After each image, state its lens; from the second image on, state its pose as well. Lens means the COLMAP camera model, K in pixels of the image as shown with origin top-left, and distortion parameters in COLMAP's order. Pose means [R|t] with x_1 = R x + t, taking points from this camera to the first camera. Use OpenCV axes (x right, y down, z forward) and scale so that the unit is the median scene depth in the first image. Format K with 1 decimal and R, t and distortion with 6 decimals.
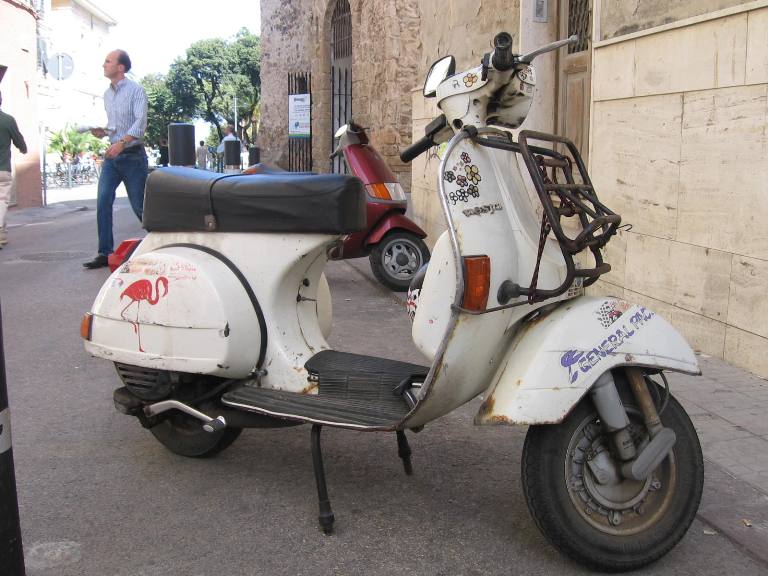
lens RADIAL K [[792.4, 0, 402.0], [0, 792.4, 287.4], [0, 0, 1]] dist [-0.106437, 0.012436]
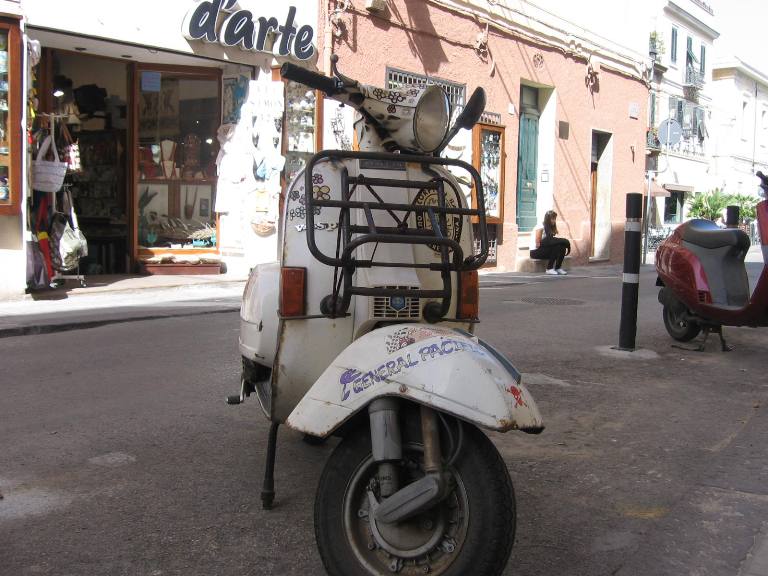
lens RADIAL K [[792.4, 0, 402.0], [0, 792.4, 287.4], [0, 0, 1]] dist [-0.106437, 0.012436]
pose [[0.701111, 0.078698, -0.708696, 0.939048], [-0.137999, 0.990076, -0.026578, -0.003539], [0.699571, 0.116433, 0.705013, 0.329734]]
